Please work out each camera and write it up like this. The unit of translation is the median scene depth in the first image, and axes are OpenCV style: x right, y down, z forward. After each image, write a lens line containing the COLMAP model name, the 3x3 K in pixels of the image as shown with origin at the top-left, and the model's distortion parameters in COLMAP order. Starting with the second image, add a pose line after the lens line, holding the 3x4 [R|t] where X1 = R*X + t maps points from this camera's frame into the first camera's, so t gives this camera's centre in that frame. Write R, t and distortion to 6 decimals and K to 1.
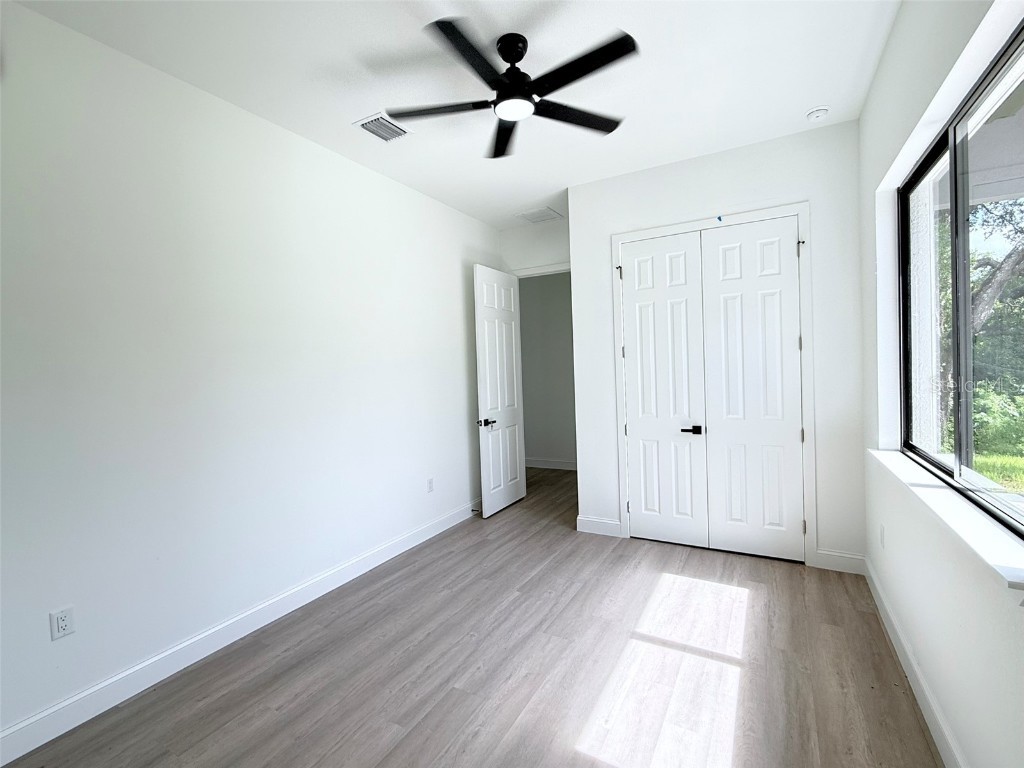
lens RADIAL K [[467.2, 0, 515.2], [0, 467.2, 377.7], [0, 0, 1]] dist [0.000216, -0.000393]
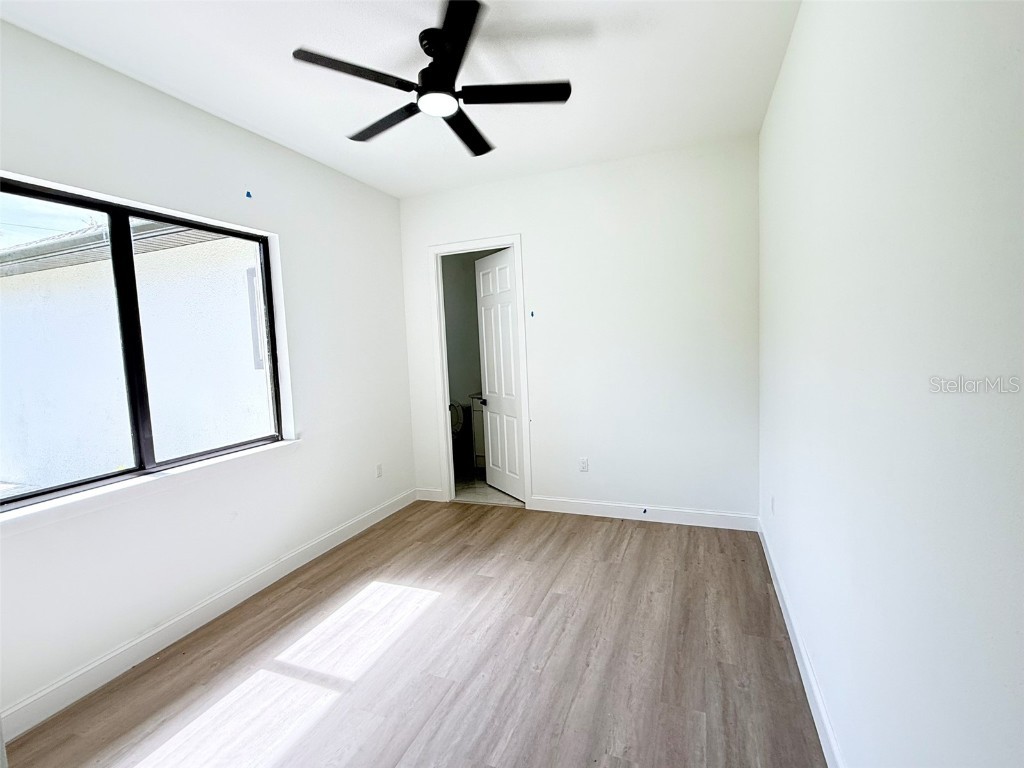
lens RADIAL K [[467.2, 0, 511.6], [0, 467.2, 382.5], [0, 0, 1]] dist [0.000216, -0.000393]
pose [[-0.989502, 0.087846, -0.114756, 0.008431], [0.074757, 0.990690, 0.113772, -0.085241], [0.123682, 0.103999, -0.986857, 1.905973]]
